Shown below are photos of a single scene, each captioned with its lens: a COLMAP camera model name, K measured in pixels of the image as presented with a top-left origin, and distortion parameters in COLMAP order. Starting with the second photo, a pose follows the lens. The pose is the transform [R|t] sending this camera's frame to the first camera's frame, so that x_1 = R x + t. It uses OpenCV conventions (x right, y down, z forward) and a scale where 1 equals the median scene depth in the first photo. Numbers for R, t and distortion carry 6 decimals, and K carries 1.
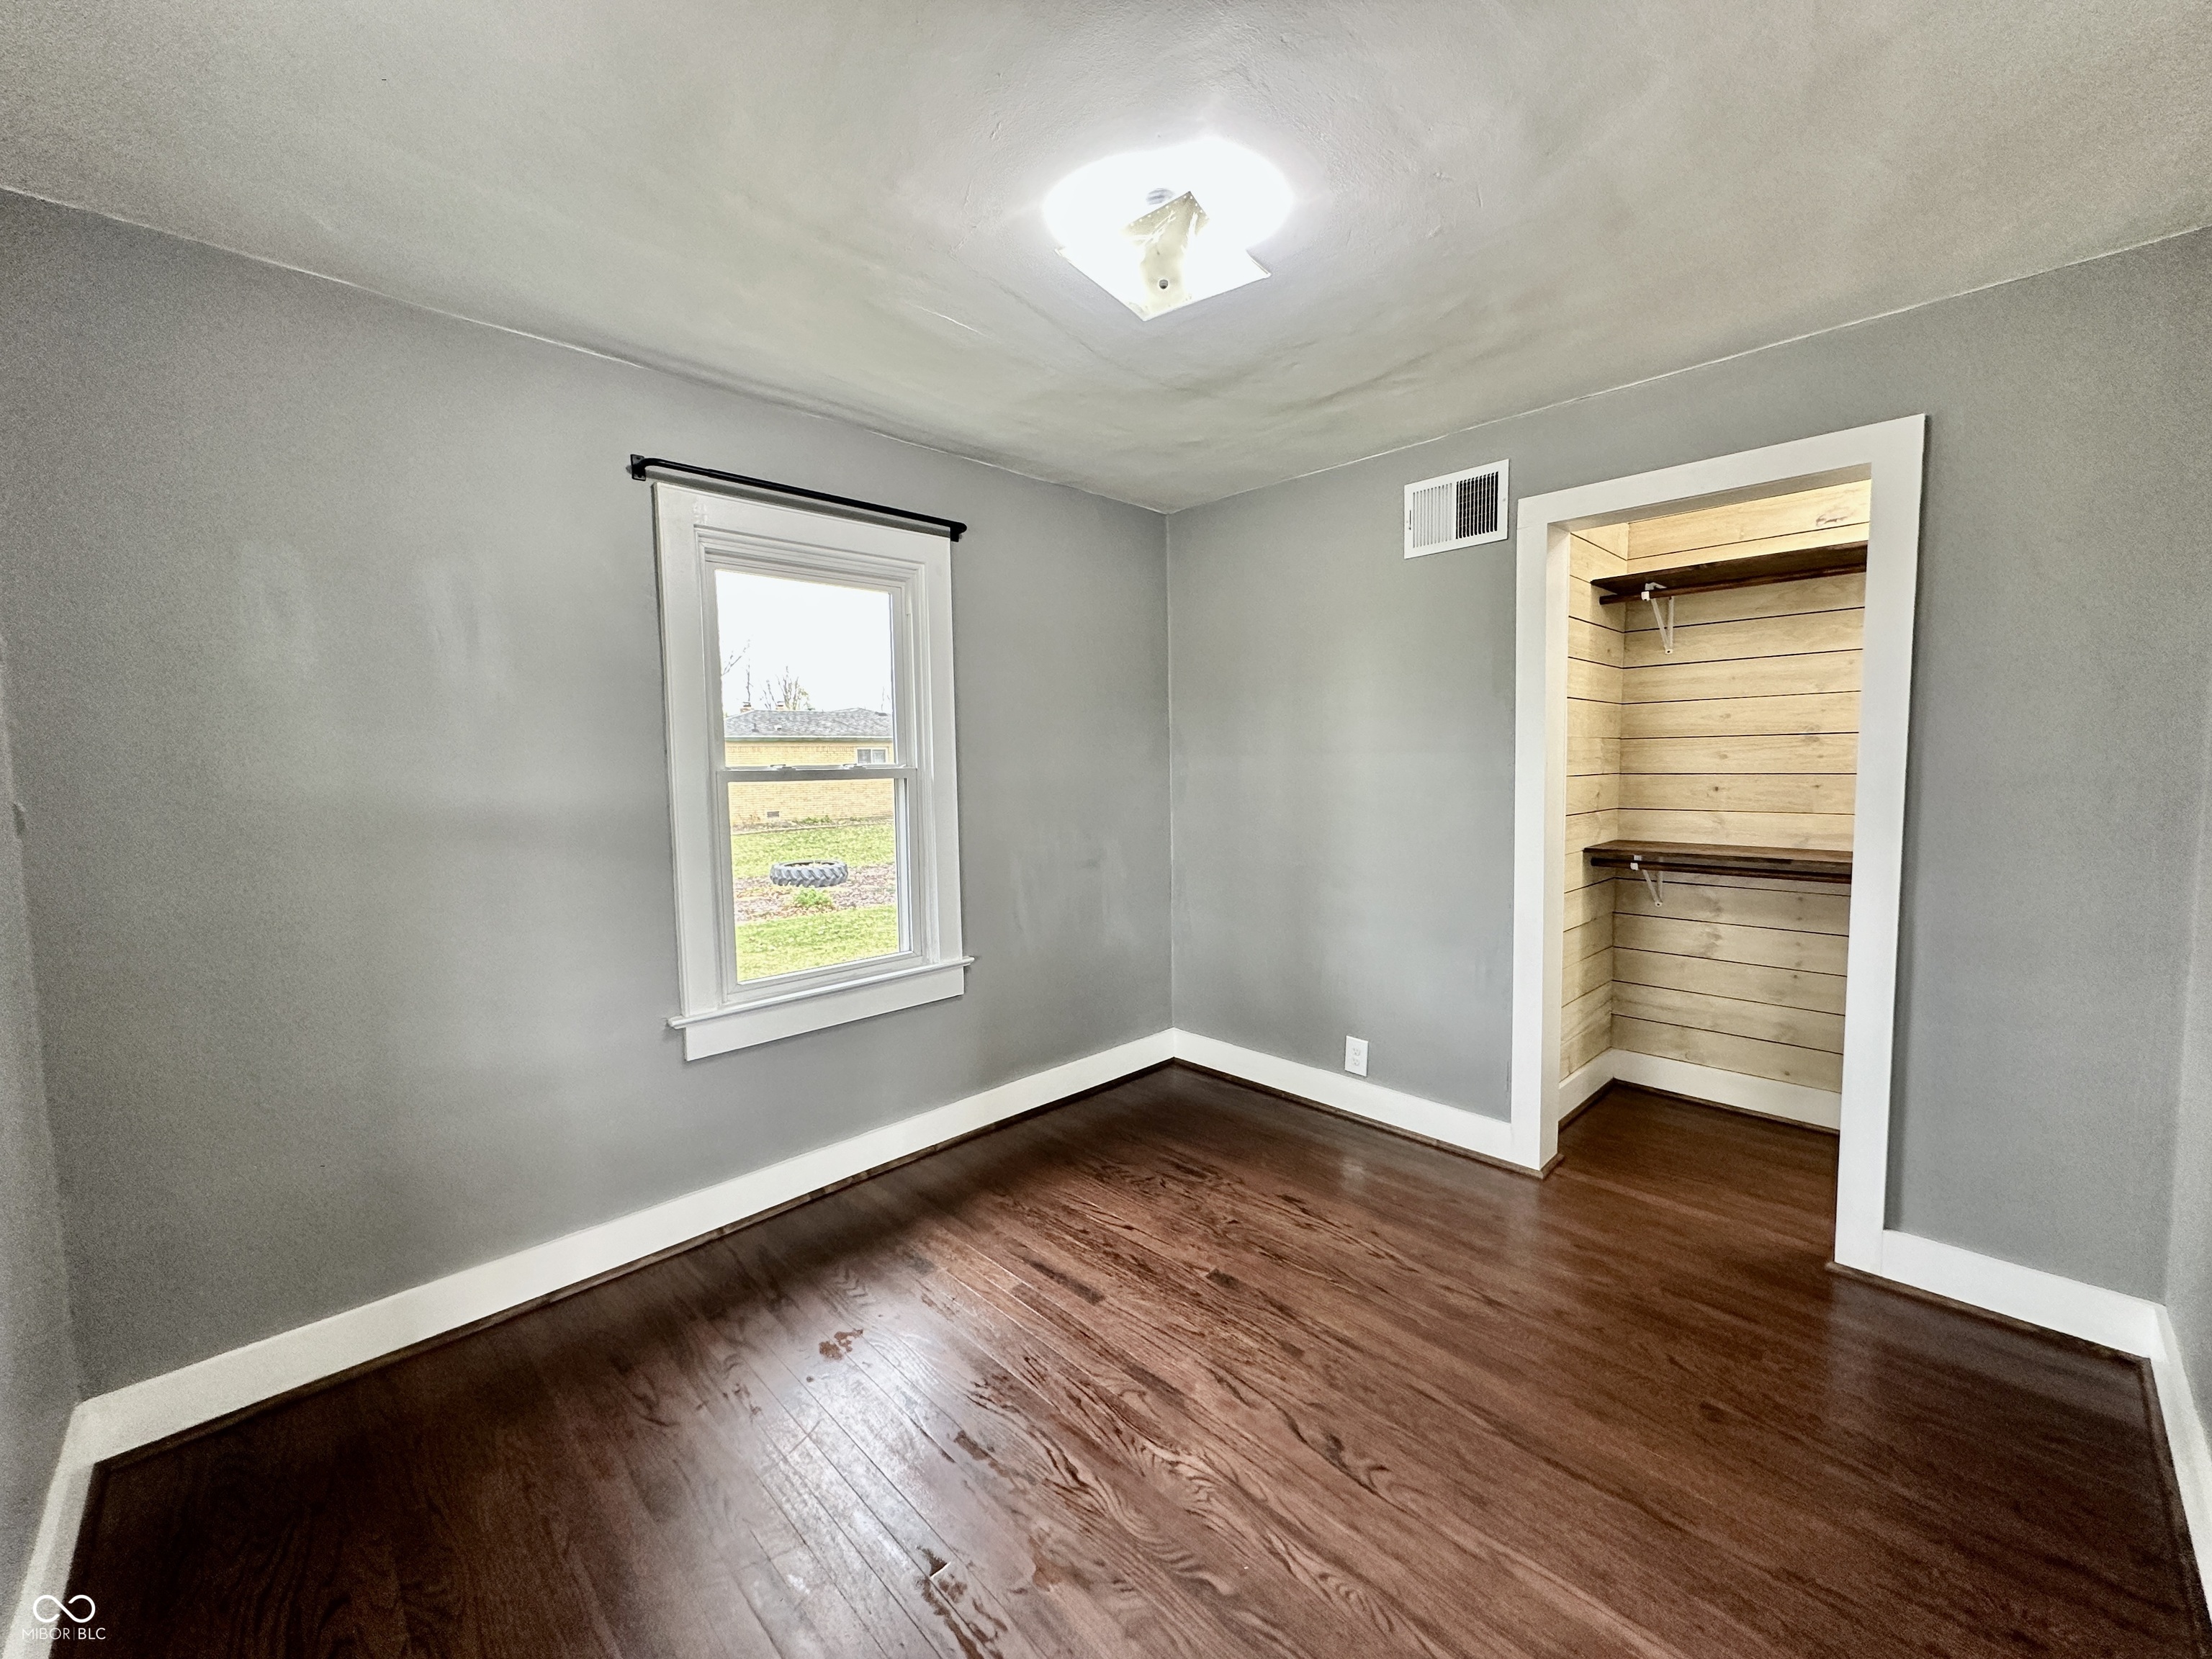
lens RADIAL K [[880.9, 0, 1106.0], [0, 880.9, 829.5], [0, 0, 1]] dist [-0.002684, -0.000125]
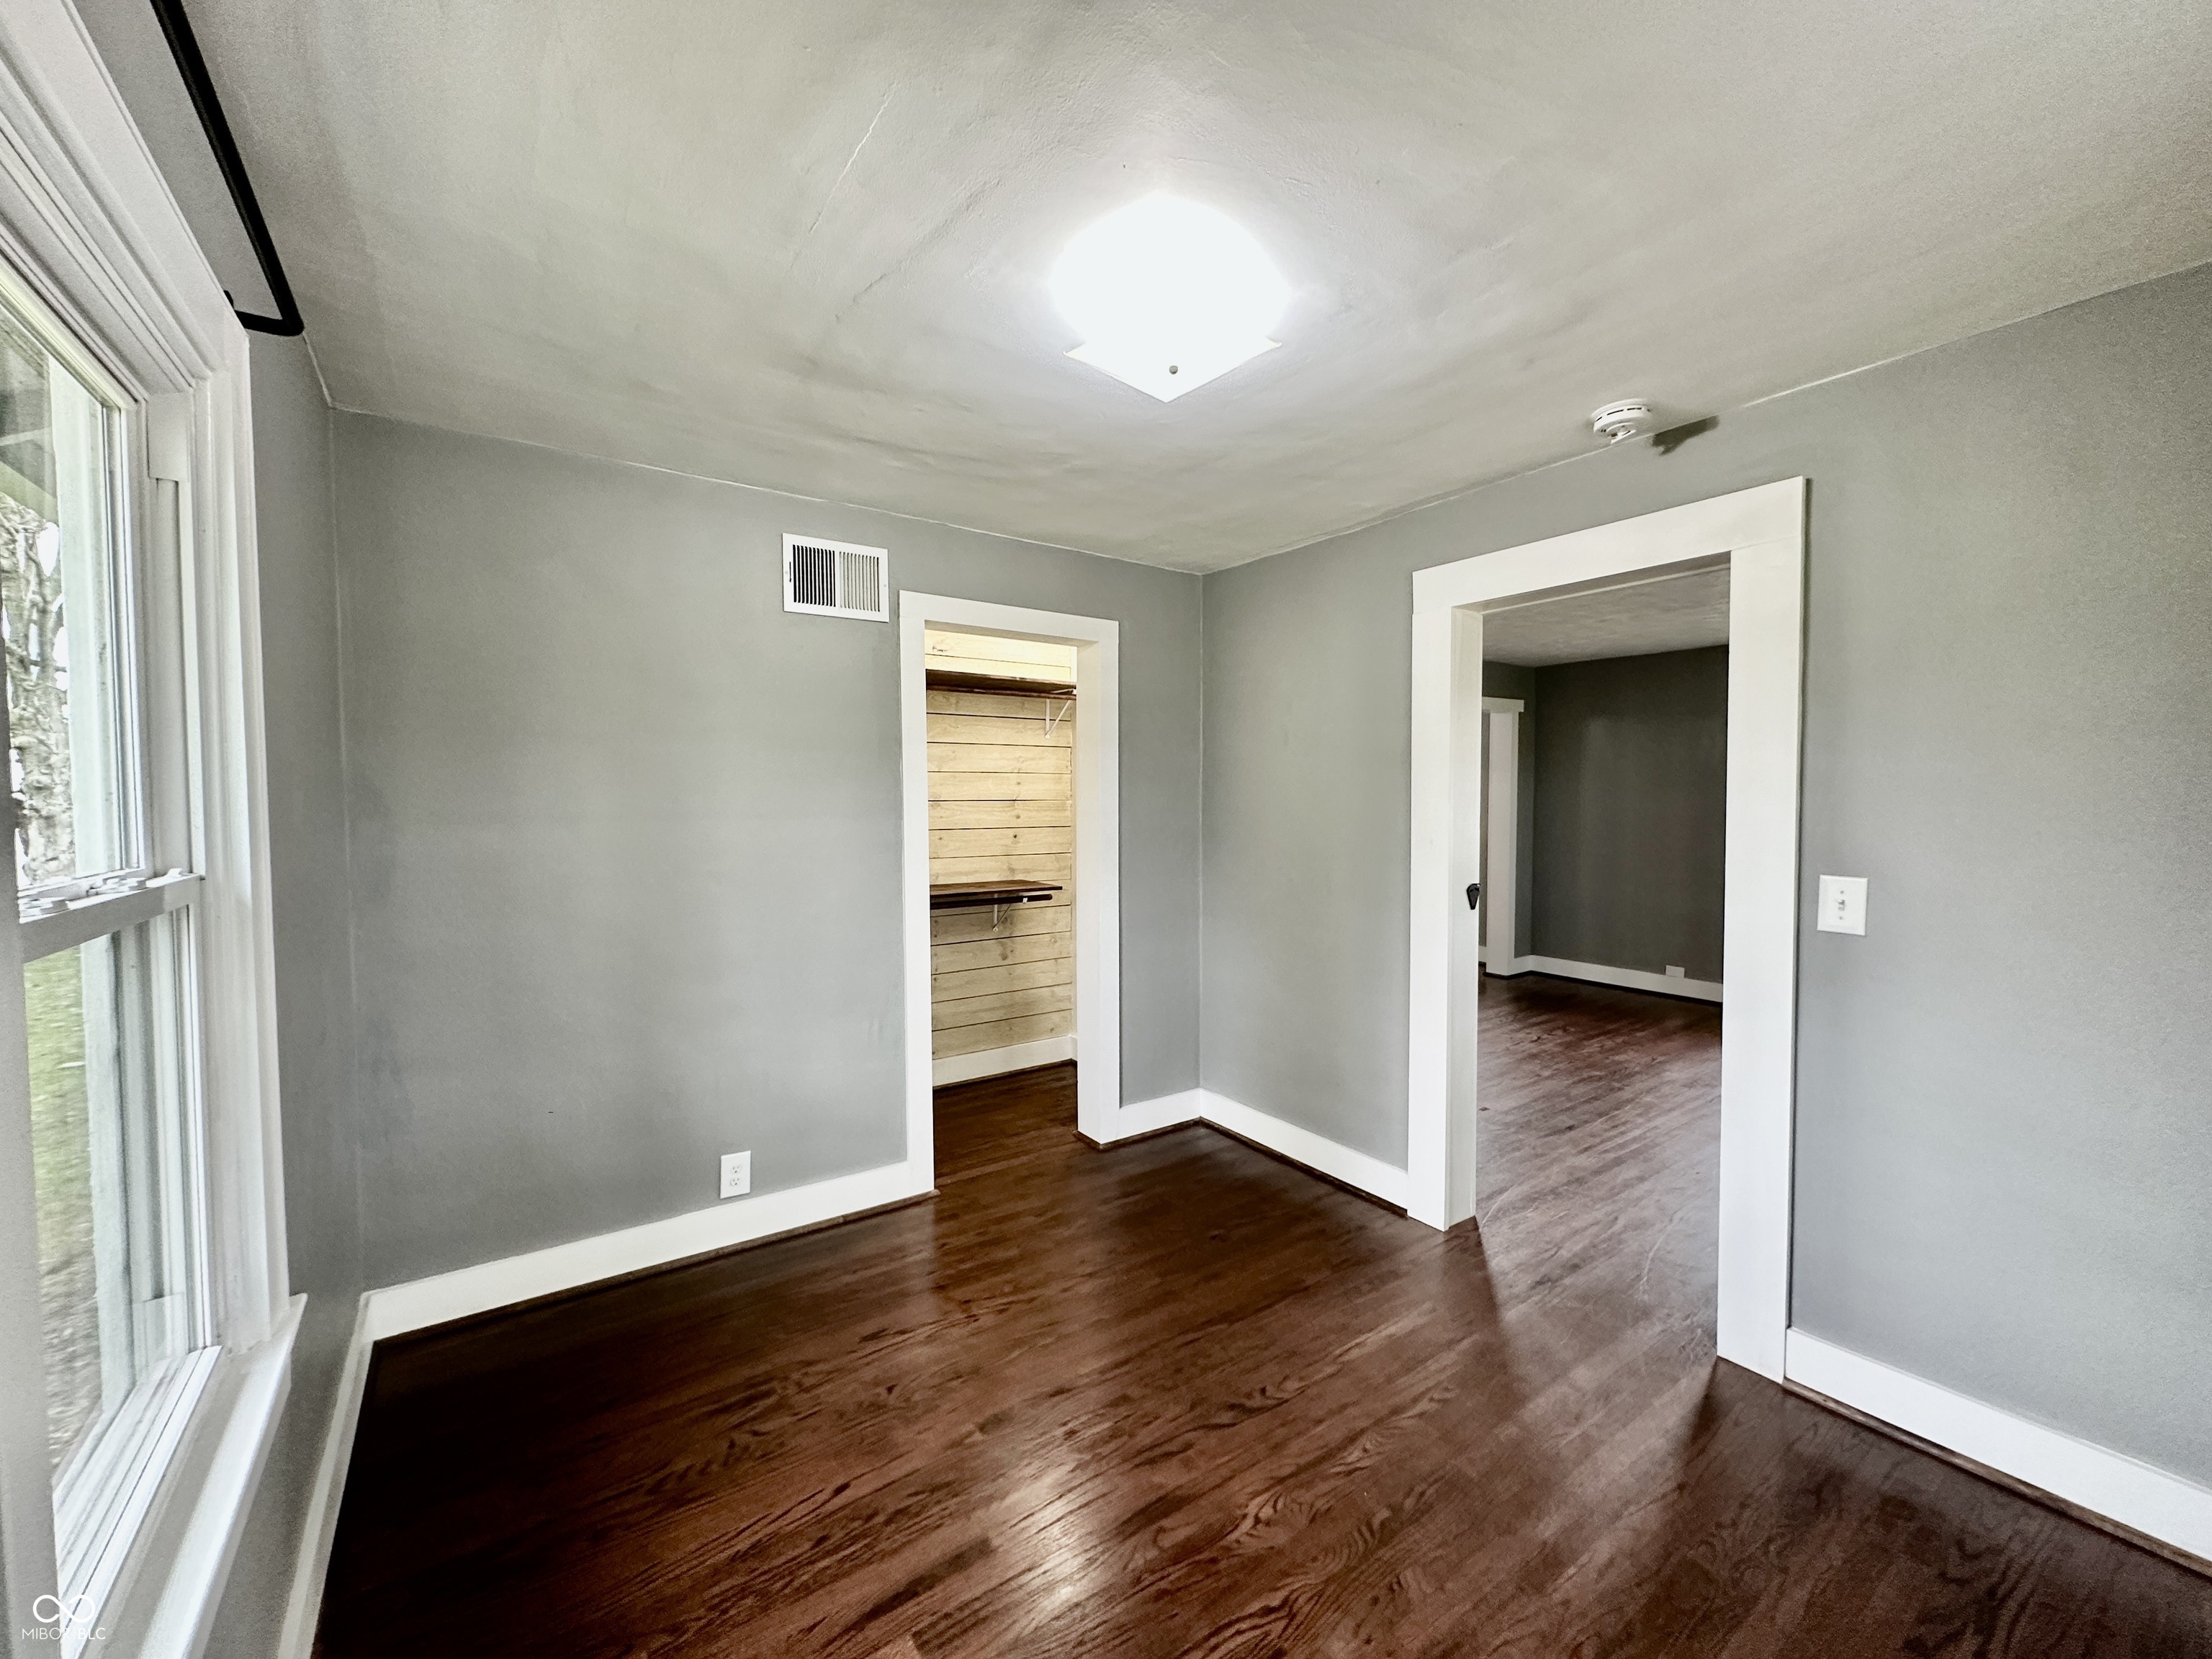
lens RADIAL K [[880.9, 0, 1106.0], [0, 880.9, 829.5], [0, 0, 1]] dist [-0.002684, -0.000125]
pose [[0.160374, -0.025924, 0.986716, -0.634213], [0.075517, 0.997047, 0.013922, -0.077249], [-0.984163, 0.072281, 0.161858, 0.634678]]
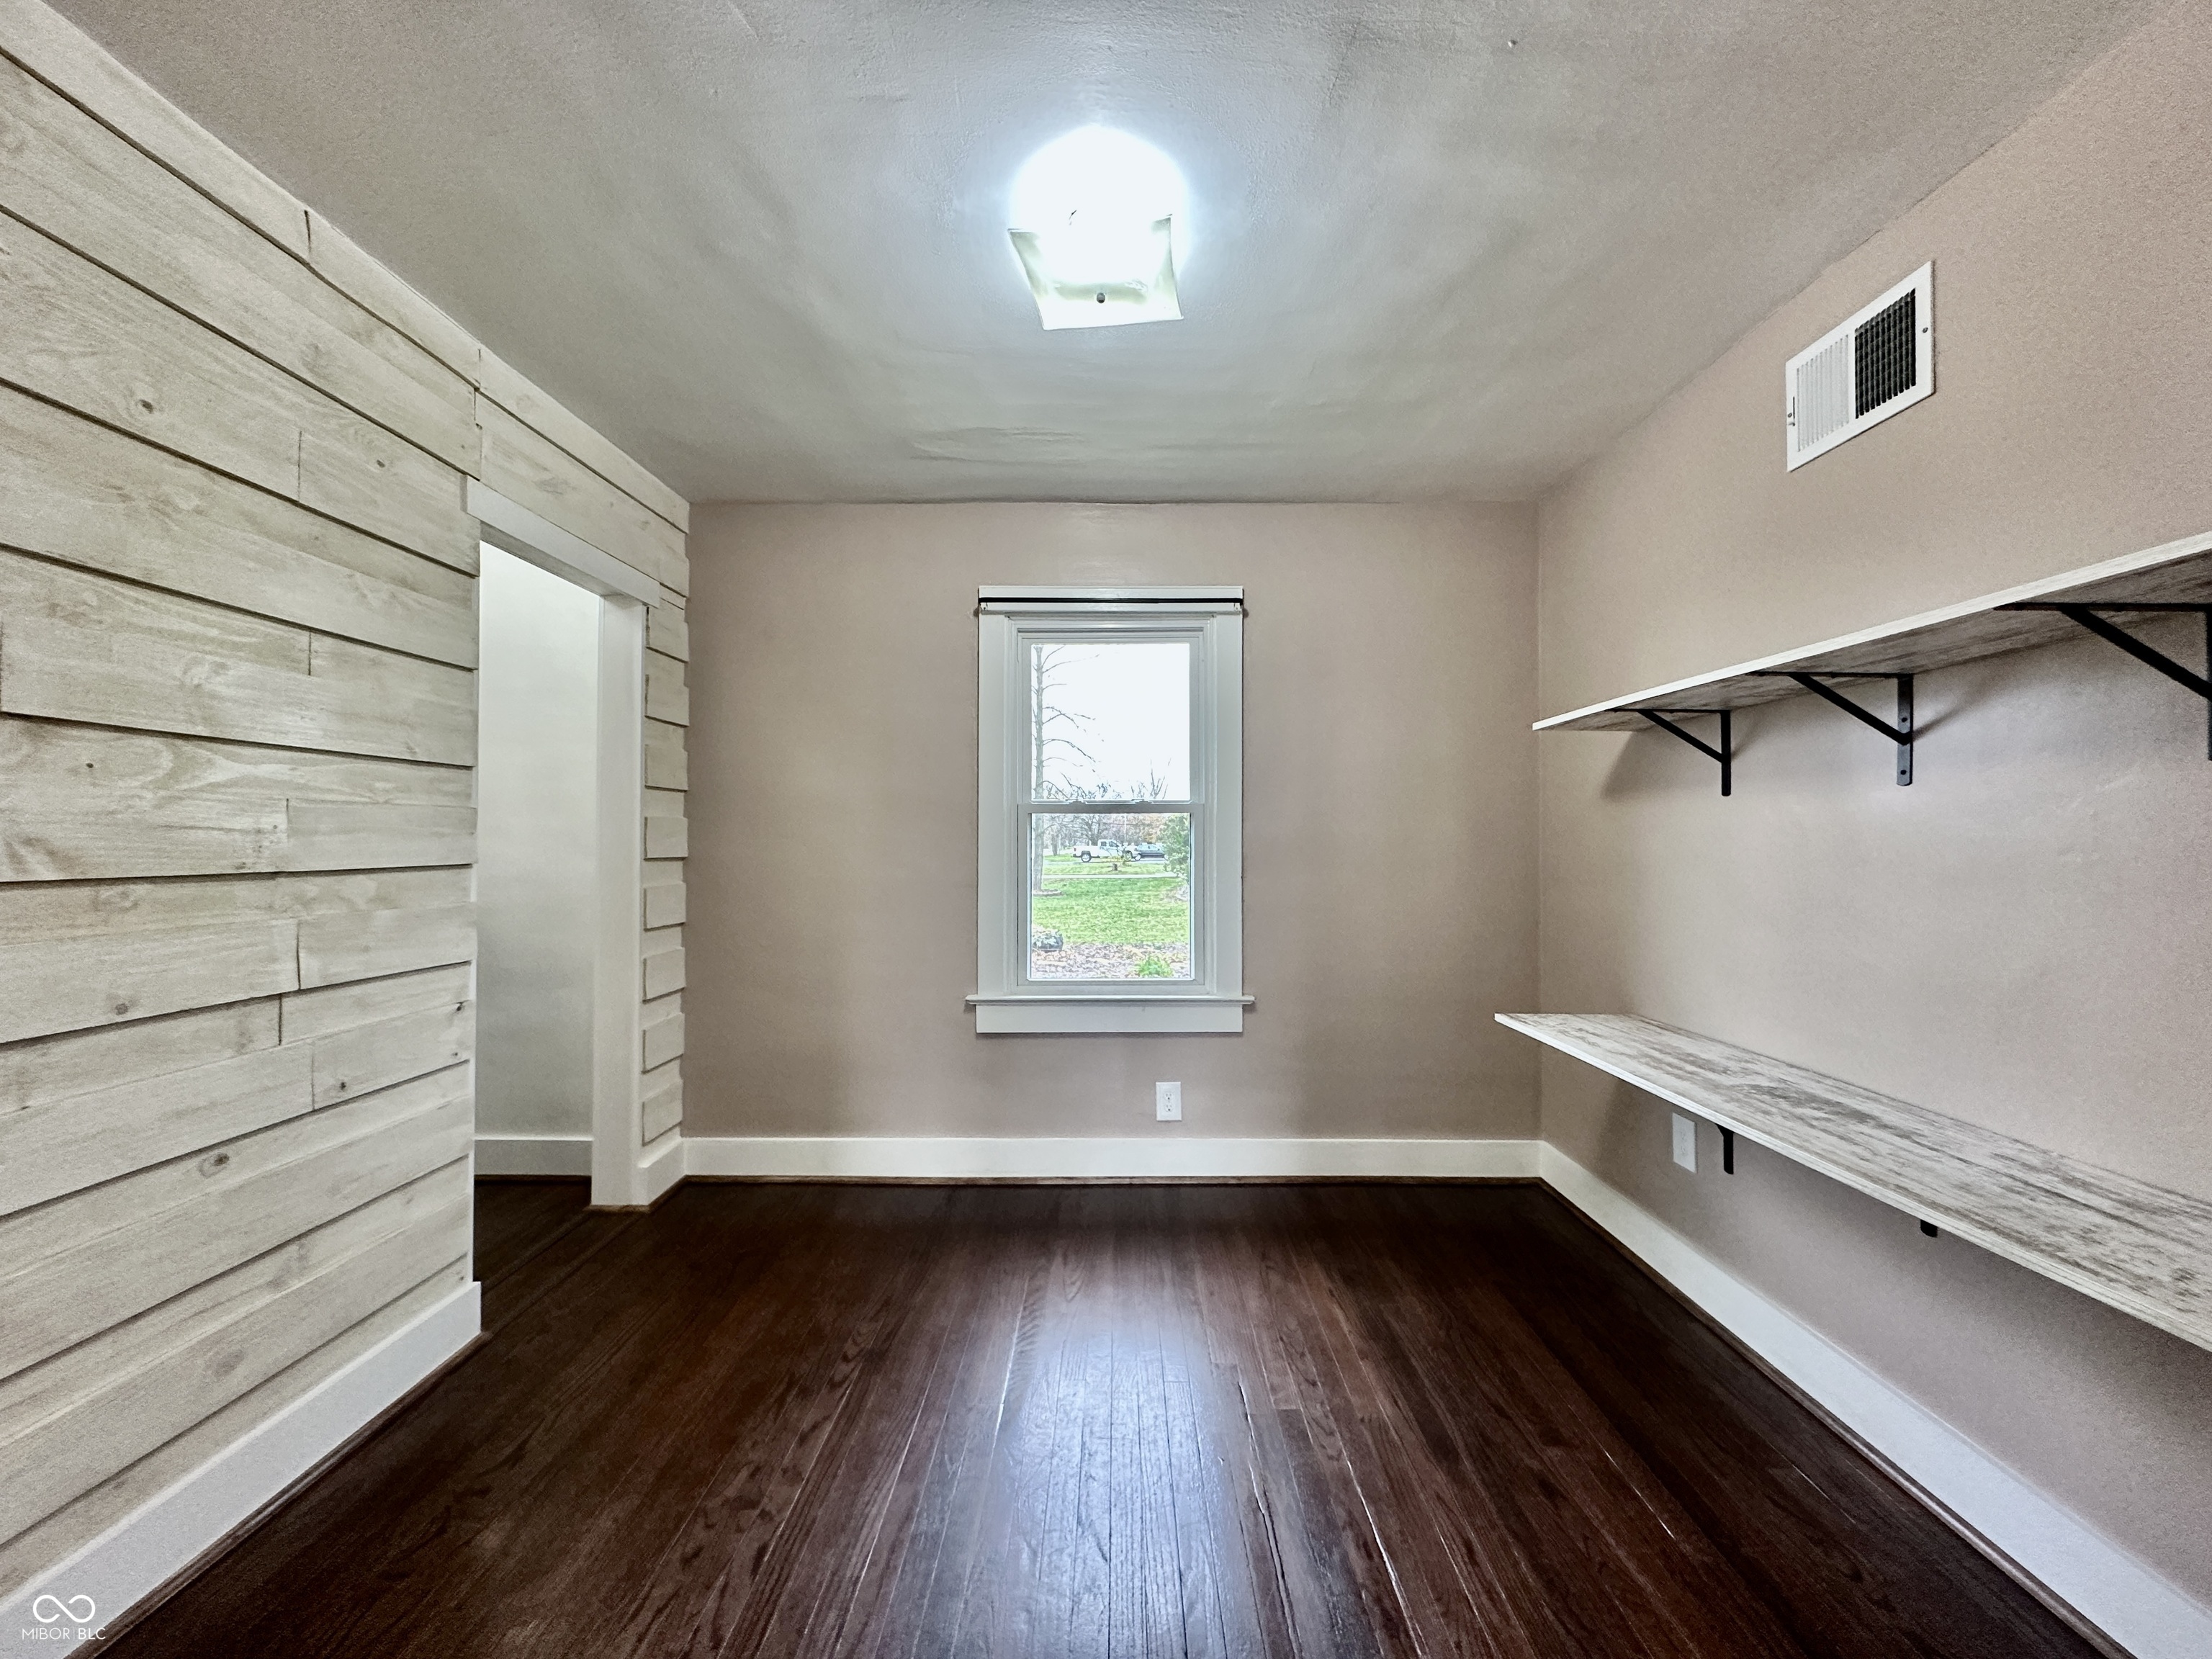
lens RADIAL K [[880.9, 0, 1106.0], [0, 880.9, 829.5], [0, 0, 1]] dist [-0.002684, -0.000125]
pose [[0.662641, 0.009825, -0.748873, 0.626241], [-0.063057, 0.997095, -0.042715, 0.015427], [0.746278, 0.075527, 0.661336, 0.279887]]
